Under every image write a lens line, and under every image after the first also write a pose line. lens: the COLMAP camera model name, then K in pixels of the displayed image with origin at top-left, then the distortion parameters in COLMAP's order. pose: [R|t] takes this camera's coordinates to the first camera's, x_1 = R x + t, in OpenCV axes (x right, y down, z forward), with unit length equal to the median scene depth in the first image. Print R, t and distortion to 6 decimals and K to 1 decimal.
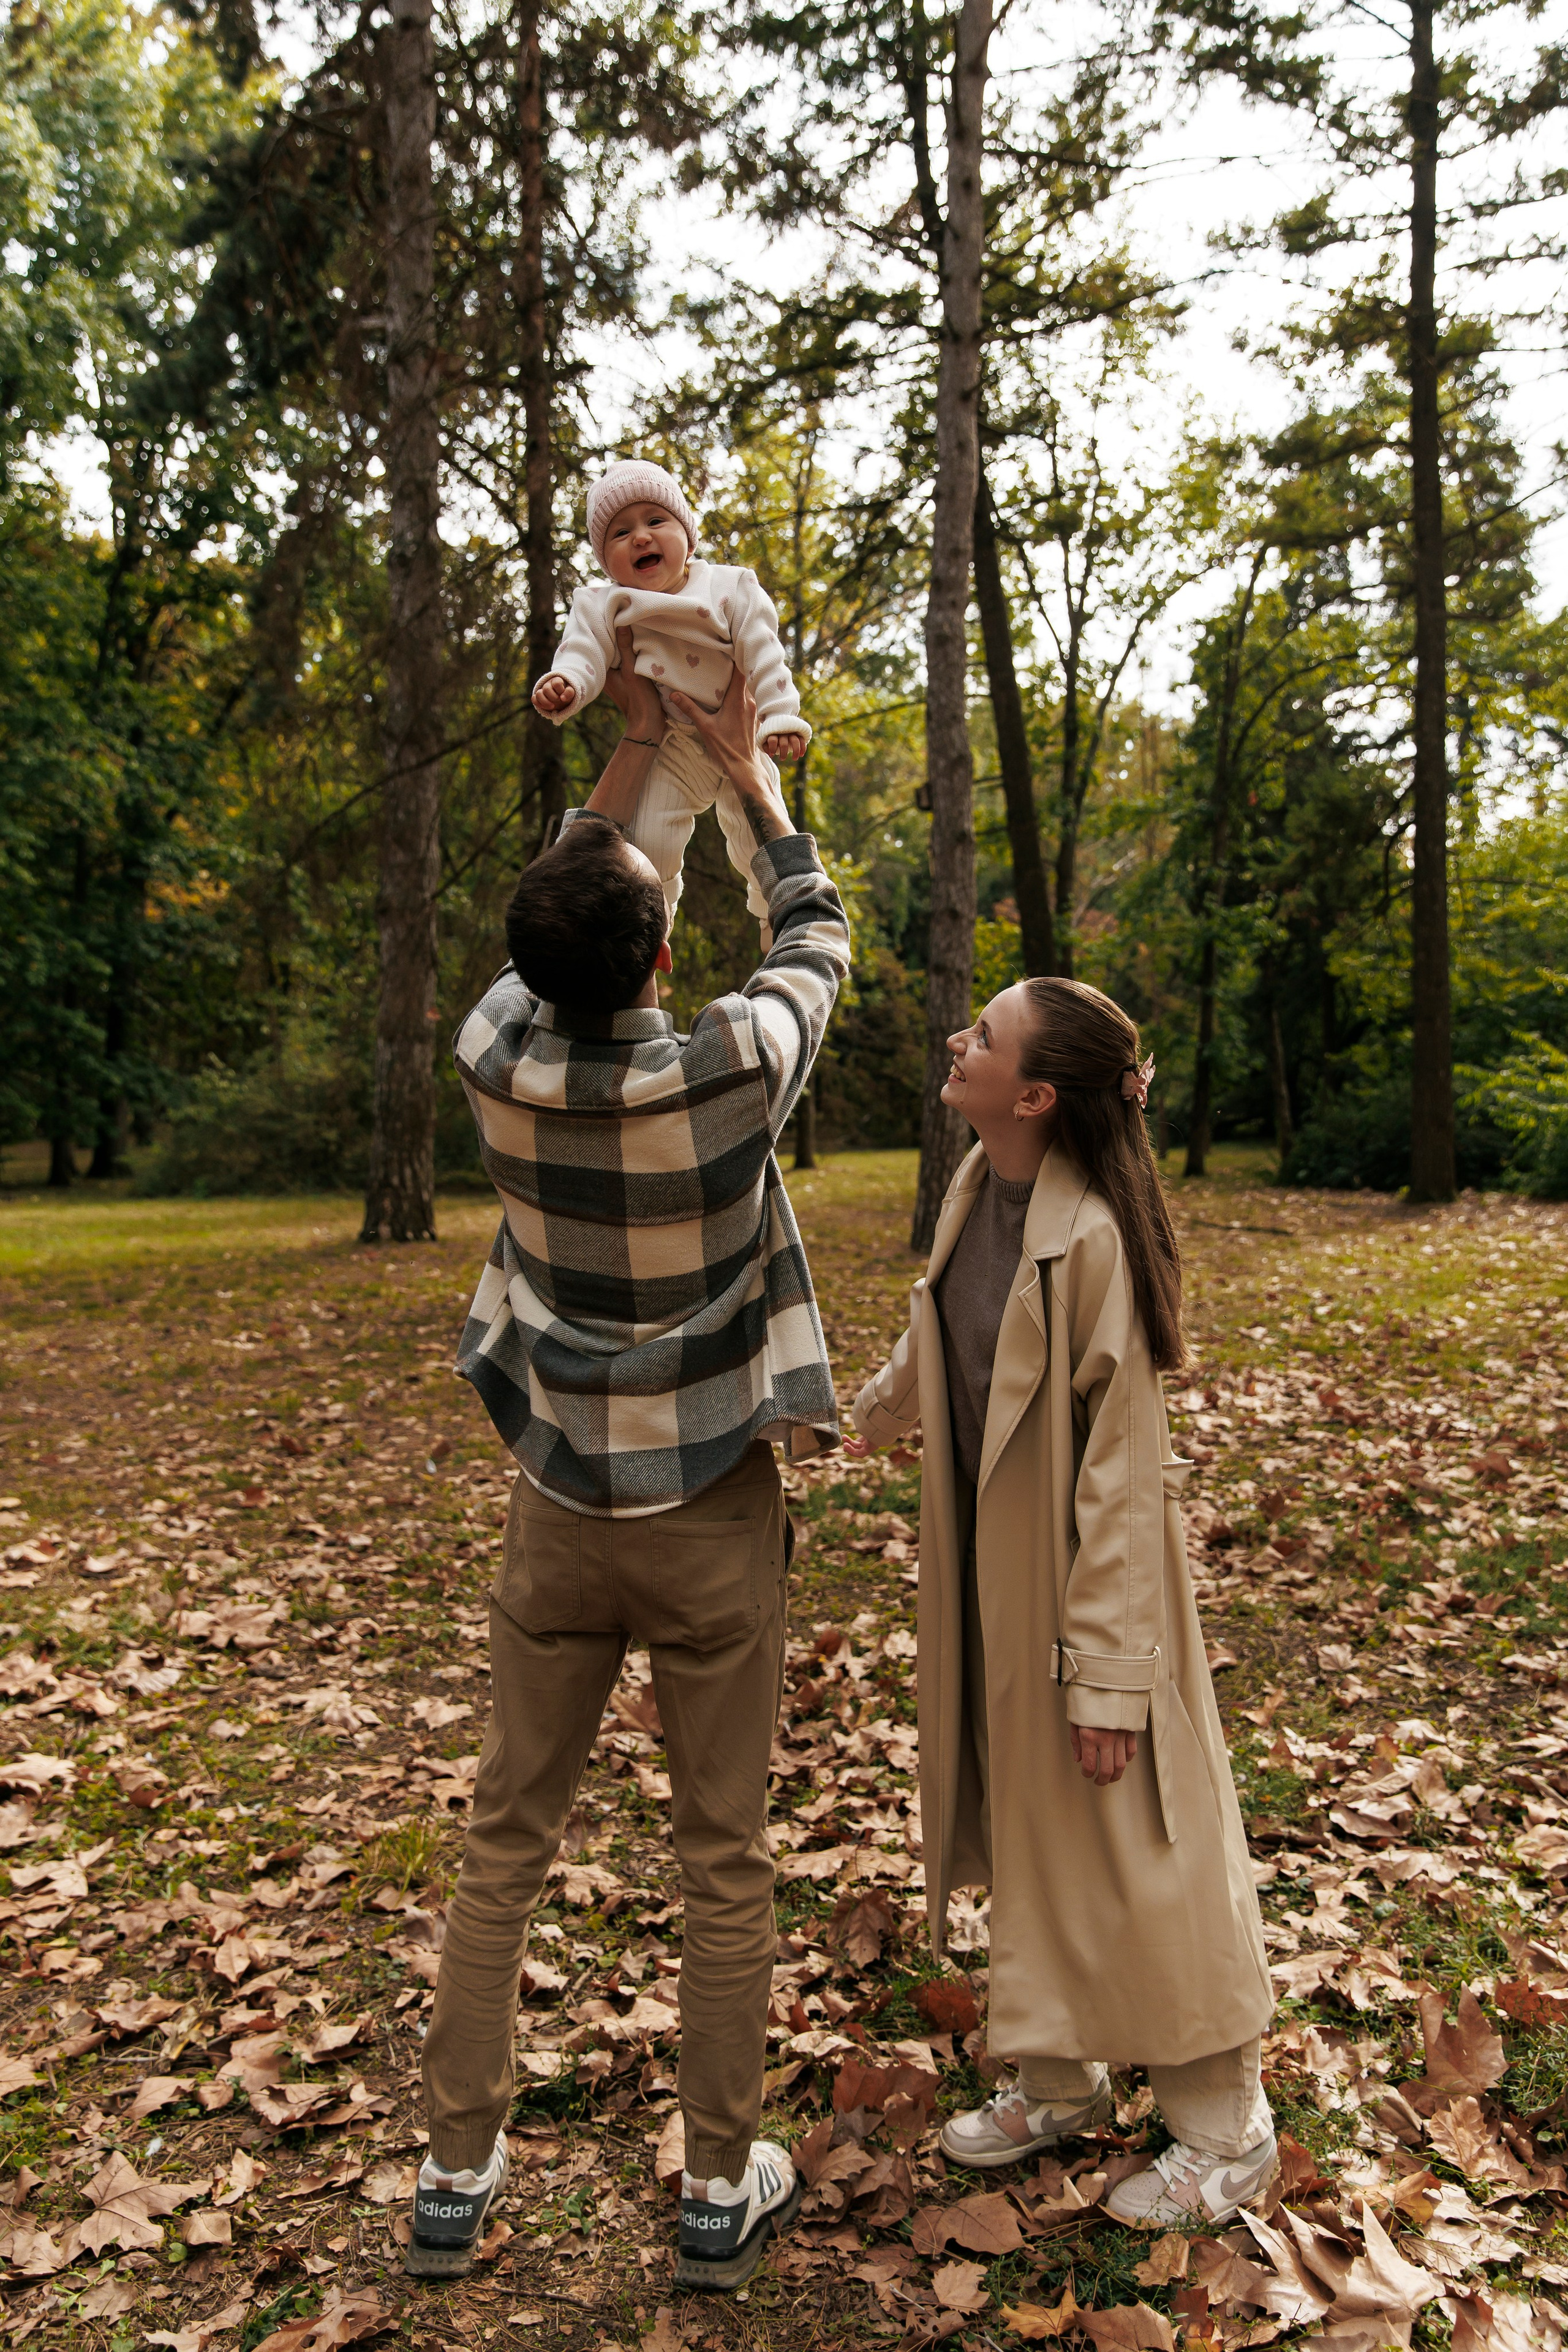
lens RADIAL K [[1847.4, 0, 755.0], [0, 1847.4, 1175.3], [0, 0, 1]] dist [0.001681, -0.000334]
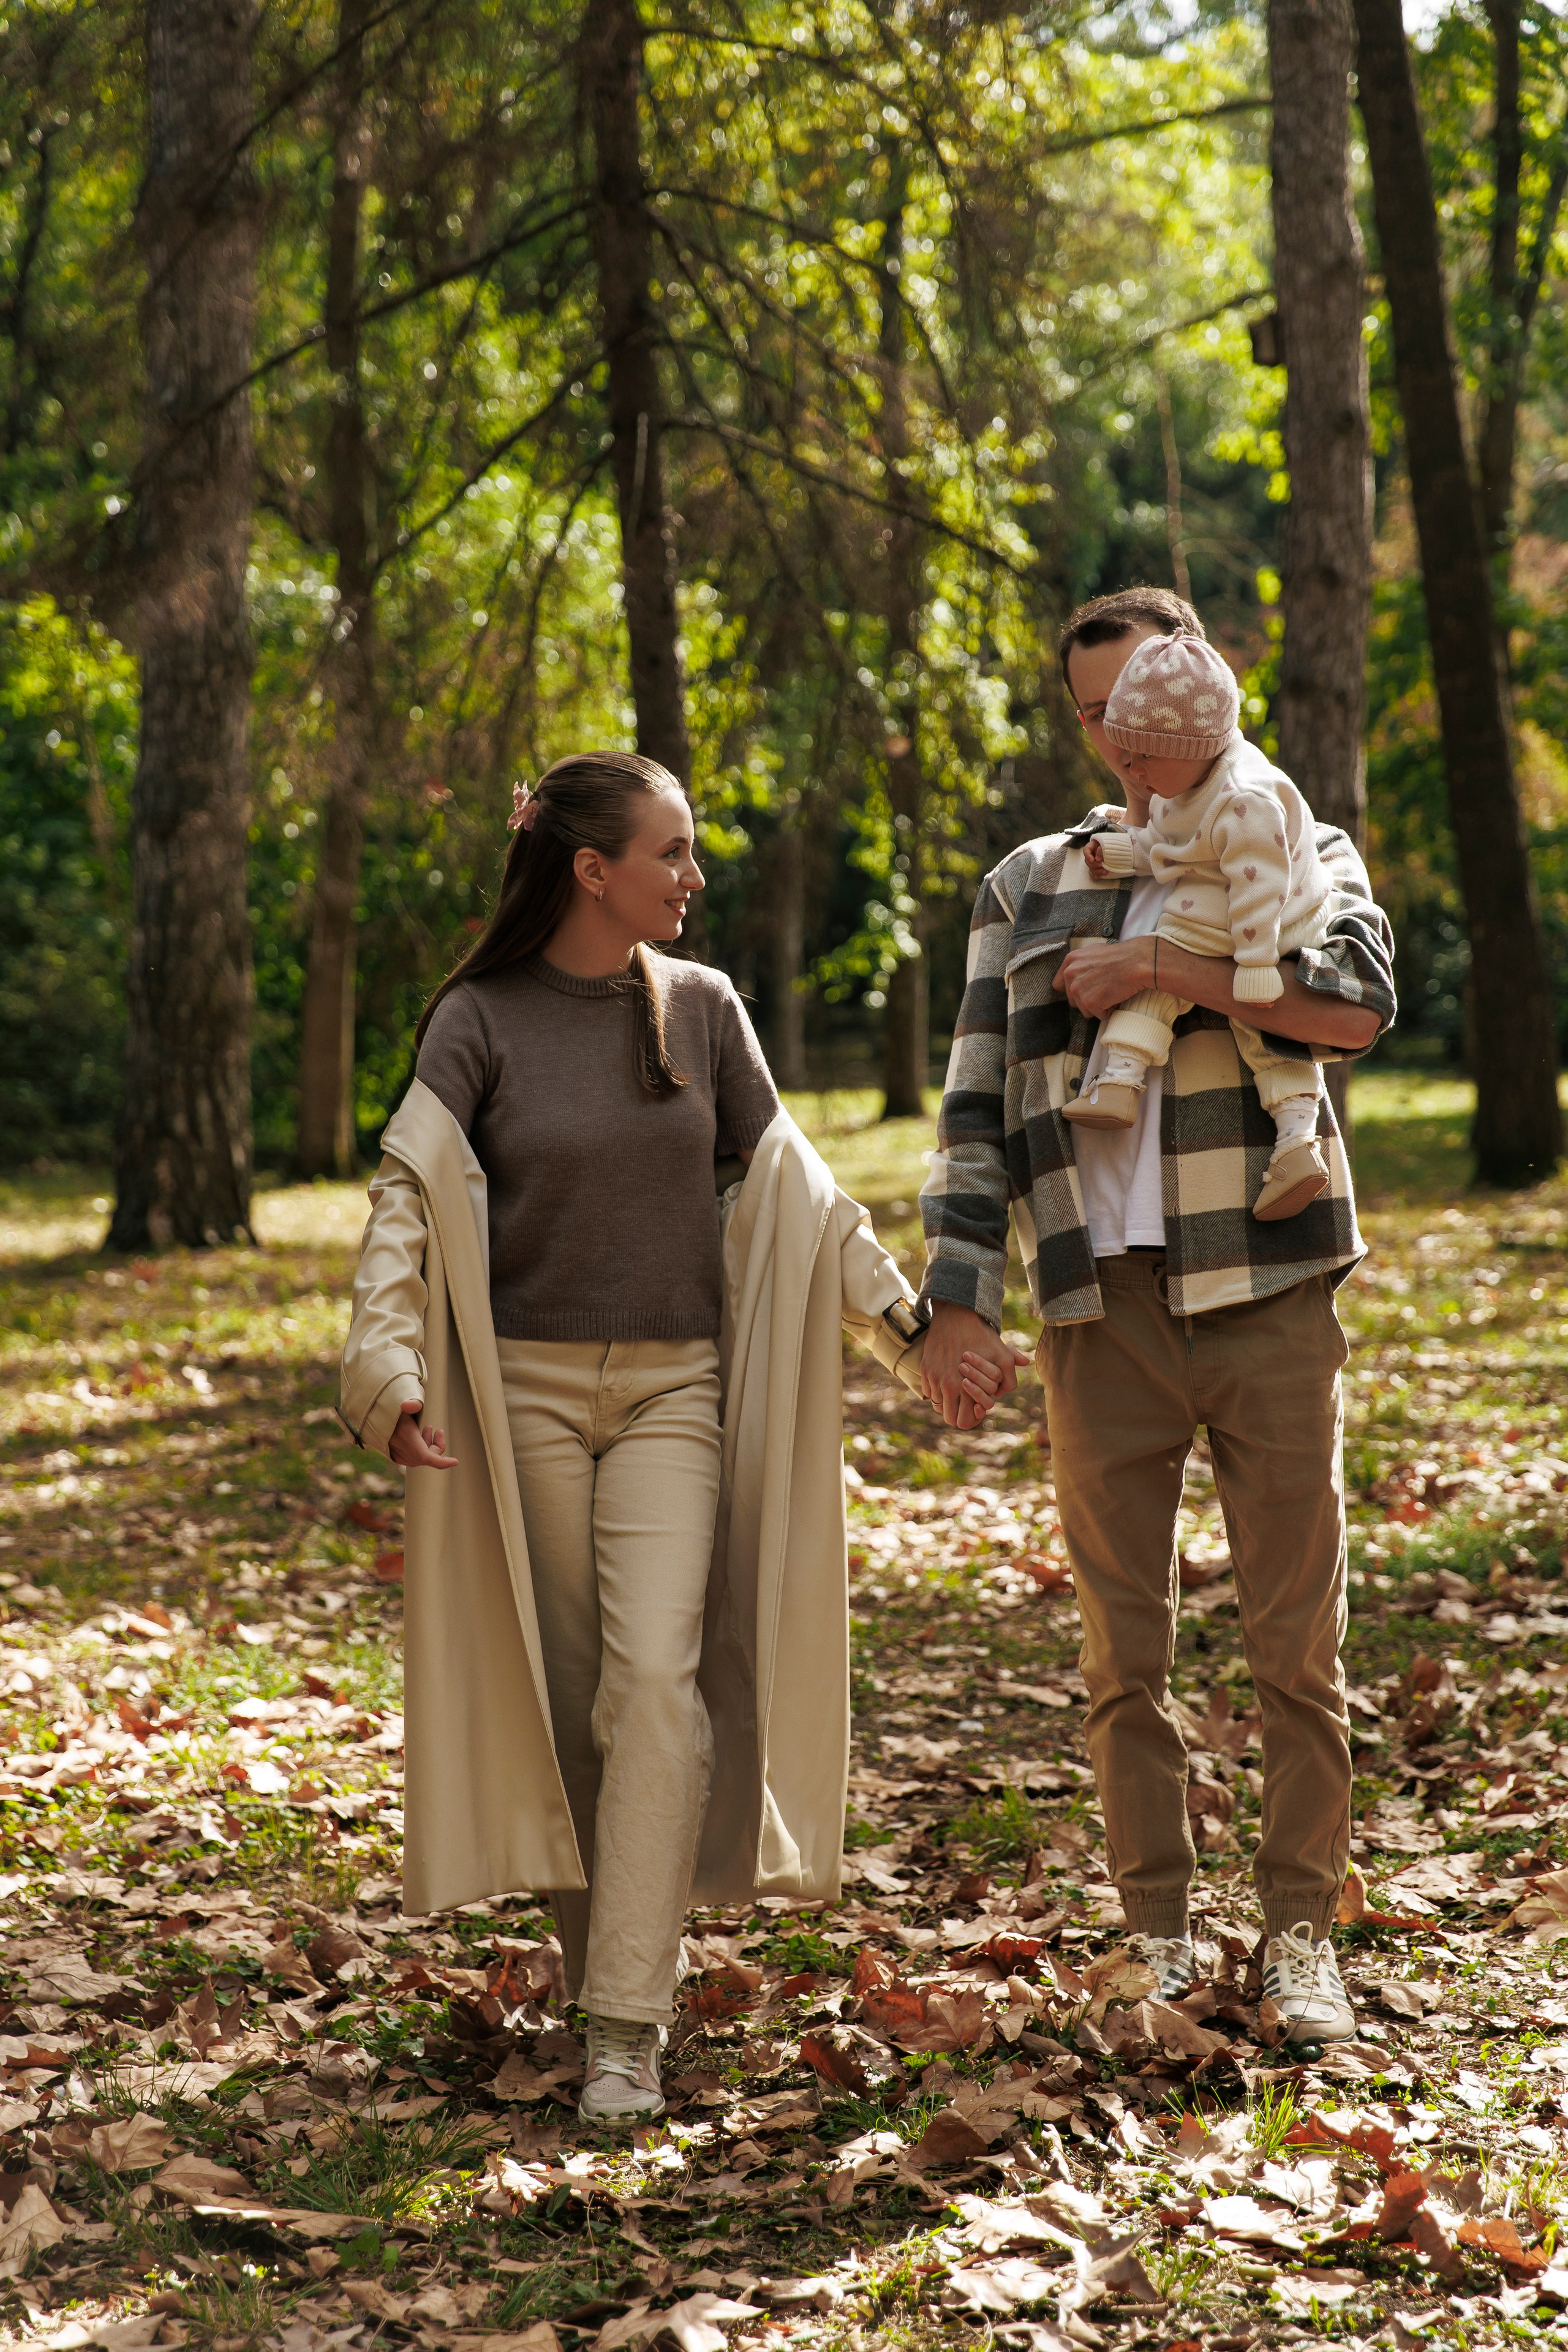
lens RADIAL K [[4480.5, 0, 750.9], [0, 4480.5, 1171.7], [0, 0, 1]] dist [-0.034064, 0.199324]
pose [[0.999834, -0.006041, 0.017183, -0.057470], [0.006001, 0.999979, 0.002370, 0.012219], [-0.017197, -0.002267, 0.999850, -0.166877]]
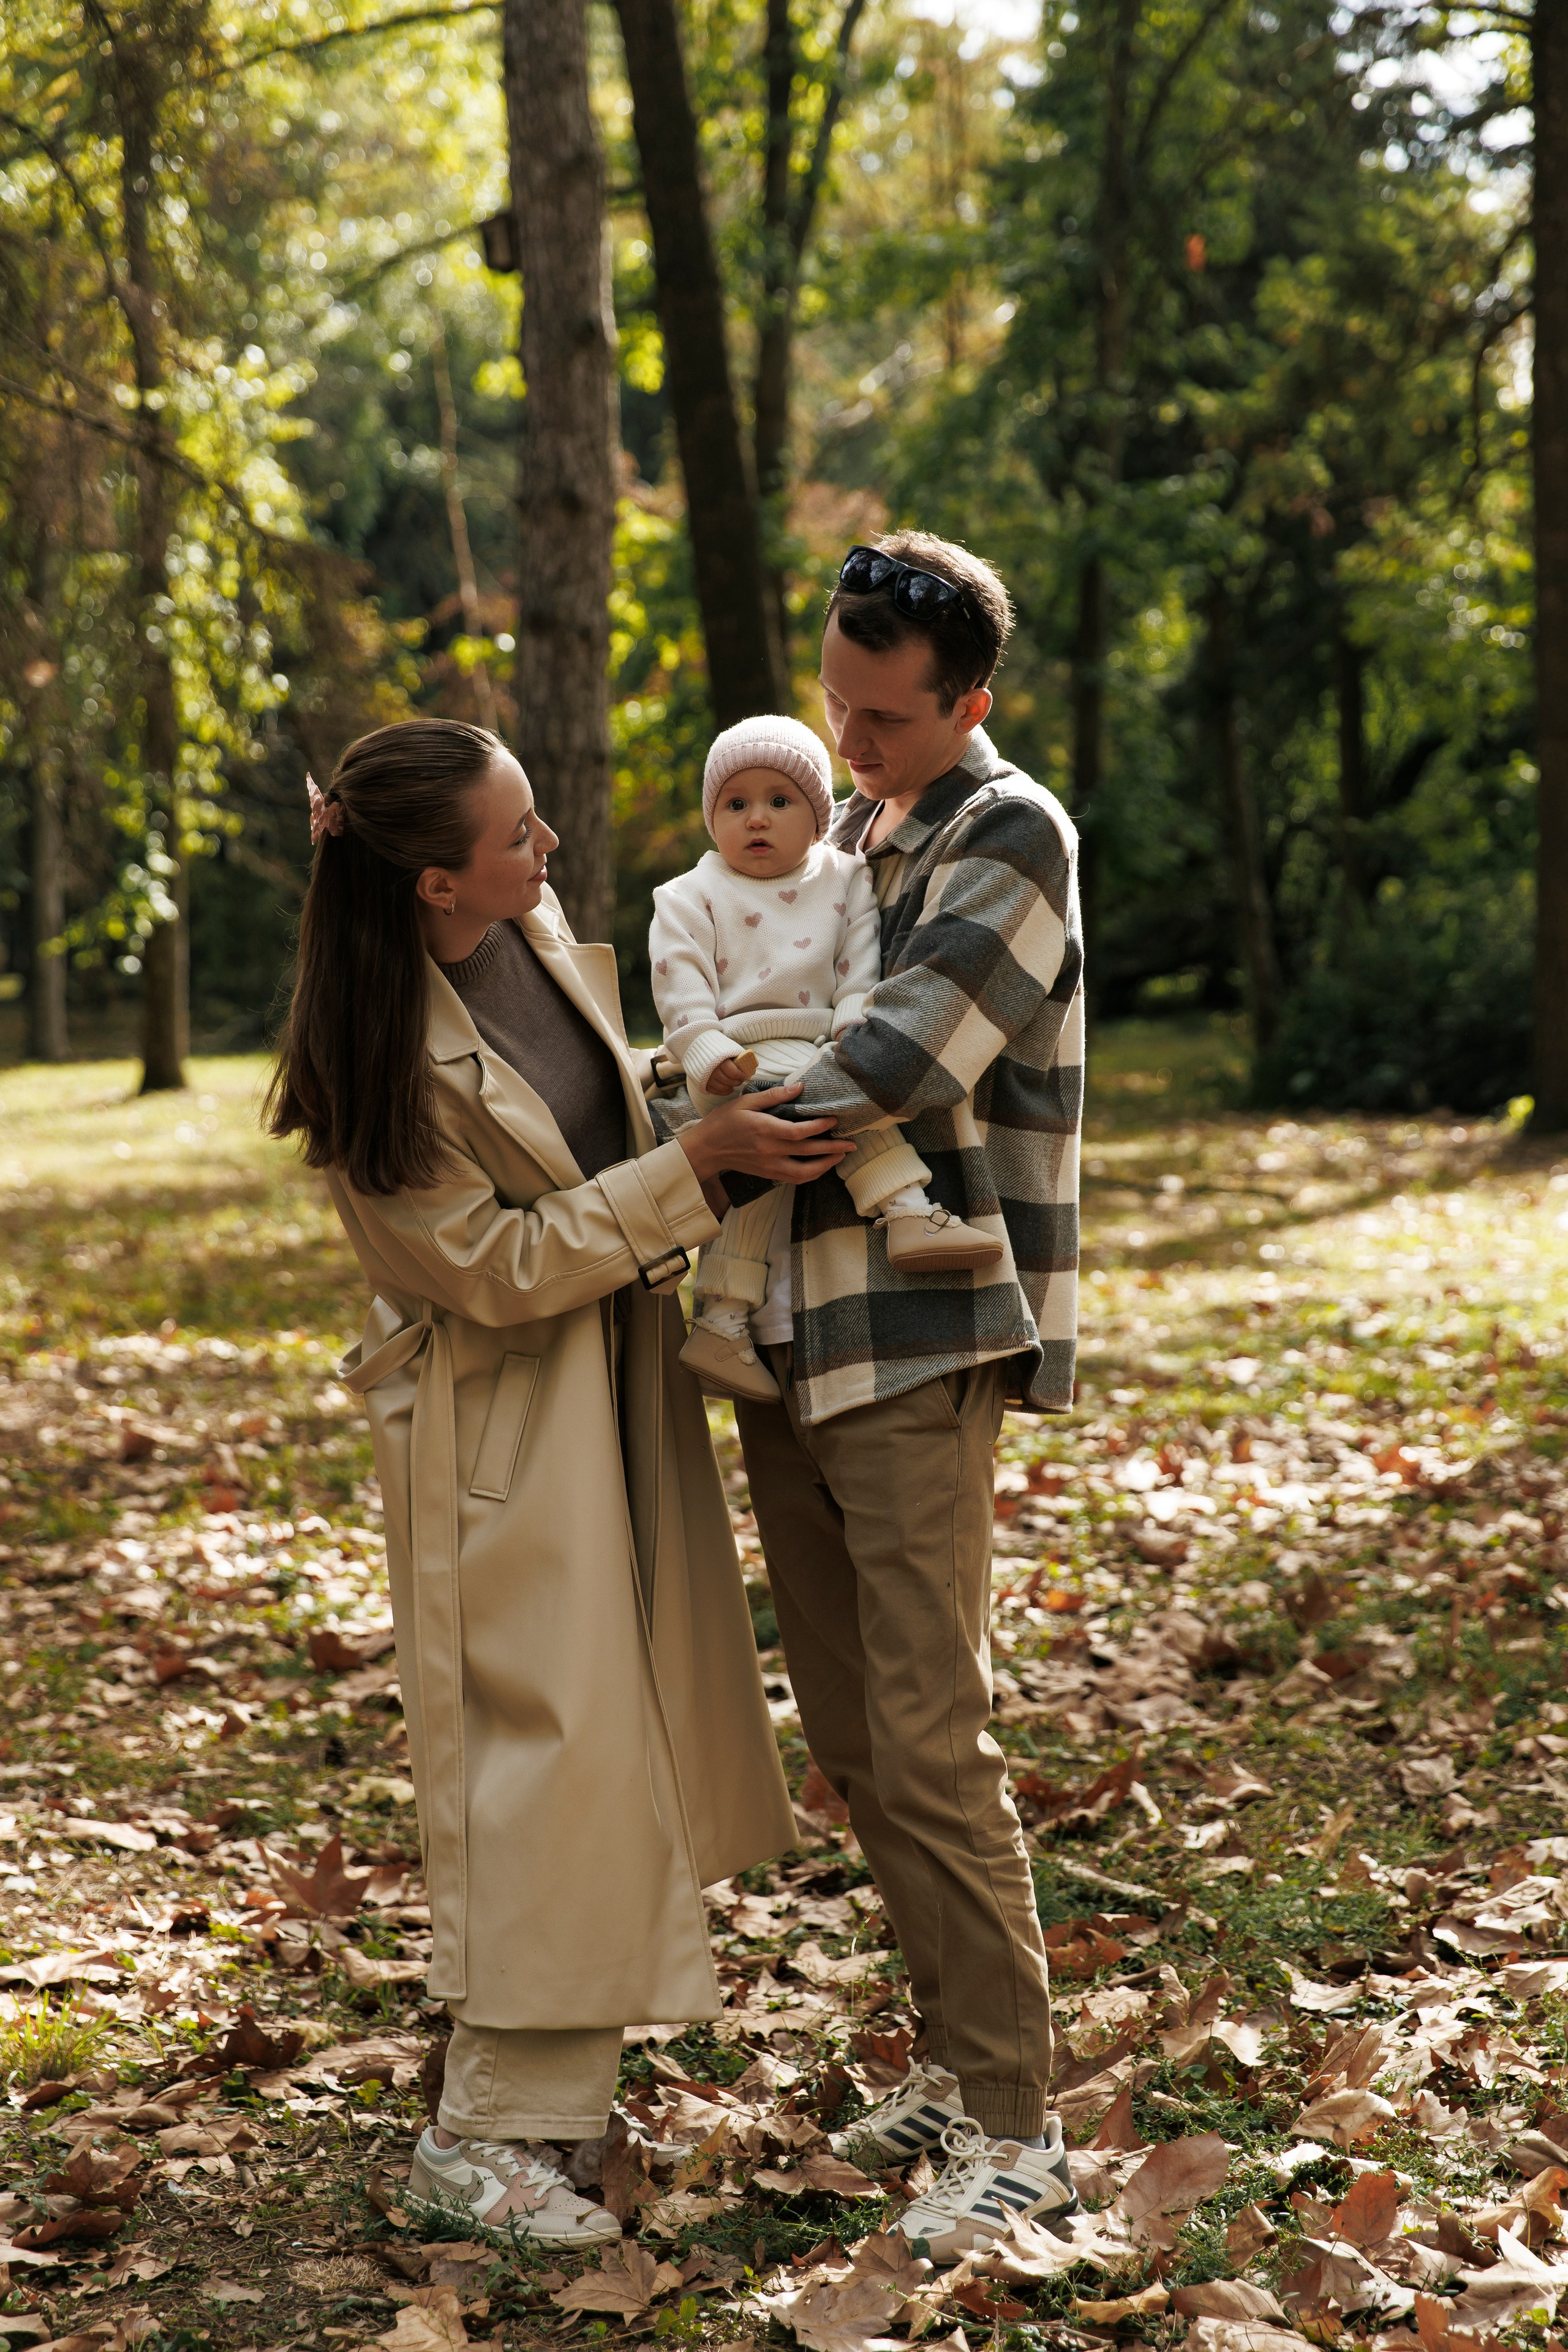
lens RADIAL K [[4538.0, 0, 784.0], [0, 4538.0, 1176.0], [0, 0, 1]] dist [0.043462, 0.125507]
pose [[0.984153, -0.016818, 0.176522, -0.034374], [0.014857, 0.999812, 0.012428, 0.009319], [-0.176698, -0.009608, 0.984218, -0.095559]]
